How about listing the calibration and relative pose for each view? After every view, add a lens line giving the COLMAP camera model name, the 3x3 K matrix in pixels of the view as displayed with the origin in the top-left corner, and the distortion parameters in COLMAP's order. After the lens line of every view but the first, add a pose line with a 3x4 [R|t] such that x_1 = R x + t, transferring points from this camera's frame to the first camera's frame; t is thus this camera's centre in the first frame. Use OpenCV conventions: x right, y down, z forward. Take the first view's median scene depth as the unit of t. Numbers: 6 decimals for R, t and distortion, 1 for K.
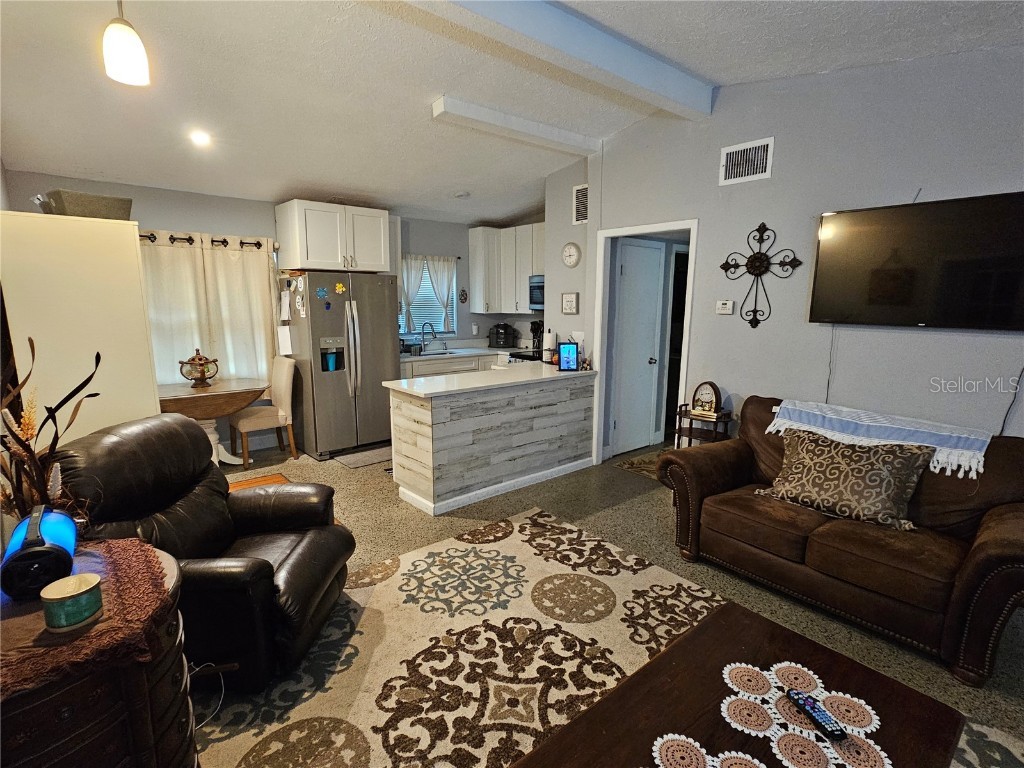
lens RADIAL K [[505.4, 0, 510.1], [0, 505.4, 391.3], [0, 0, 1]] dist [-0.000488, -0.001787]
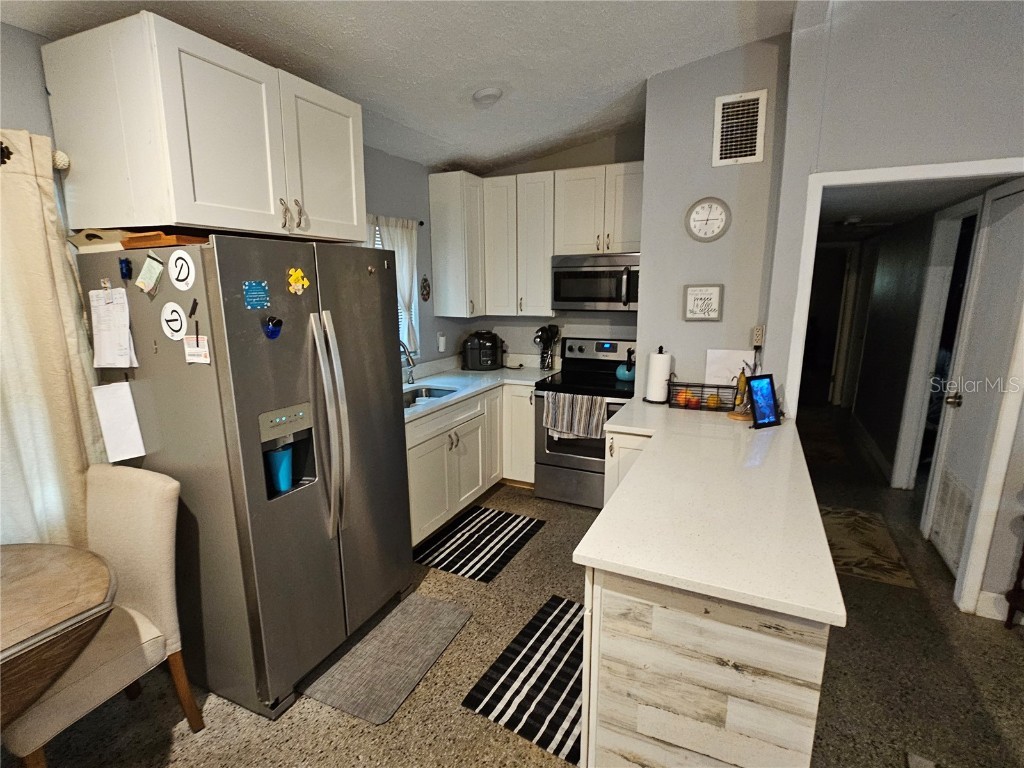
lens RADIAL K [[505.4, 0, 508.6], [0, 505.4, 390.0], [0, 0, 1]] dist [-0.000488, -0.001787]
pose [[0.913711, -0.094041, 0.395334, -0.498081], [0.082537, 0.995523, 0.046050, -0.178137], [-0.397895, -0.009447, 0.917382, 0.825168]]
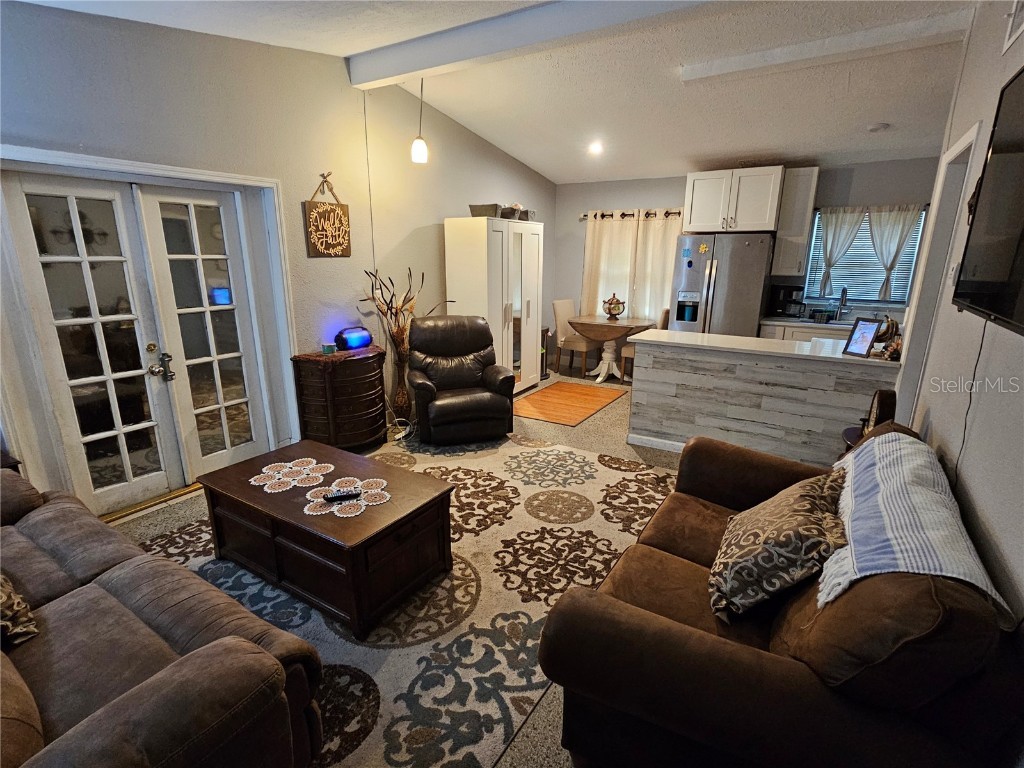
lens RADIAL K [[505.4, 0, 511.9], [0, 505.4, 392.3], [0, 0, 1]] dist [-0.000488, -0.001787]
pose [[0.299762, 0.247305, -0.921403, 0.923926], [-0.176623, 0.963507, 0.201144, -0.066715], [0.937522, 0.102446, 0.332503, 0.371104]]
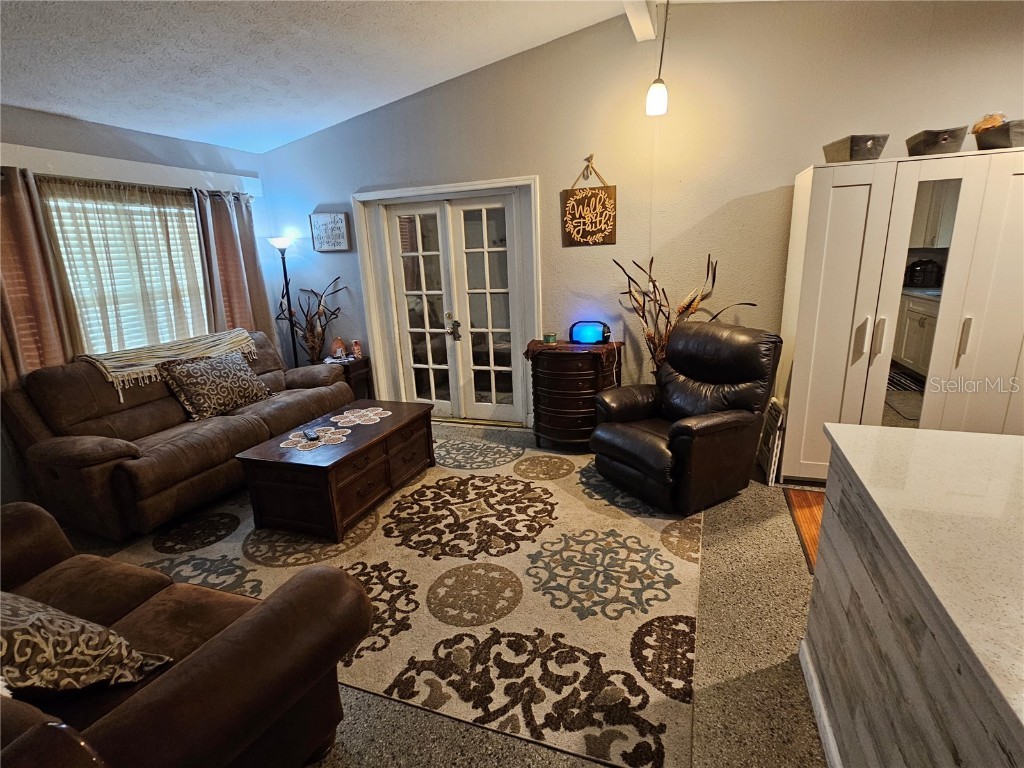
lens RADIAL K [[505.4, 0, 511.3], [0, 505.4, 390.8], [0, 0, 1]] dist [-0.000488, -0.001787]
pose [[-0.870116, 0.160231, -0.466072, 0.340587], [-0.052732, 0.909979, 0.411289, -0.221610], [0.490017, 0.382446, -0.783338, 1.277402]]
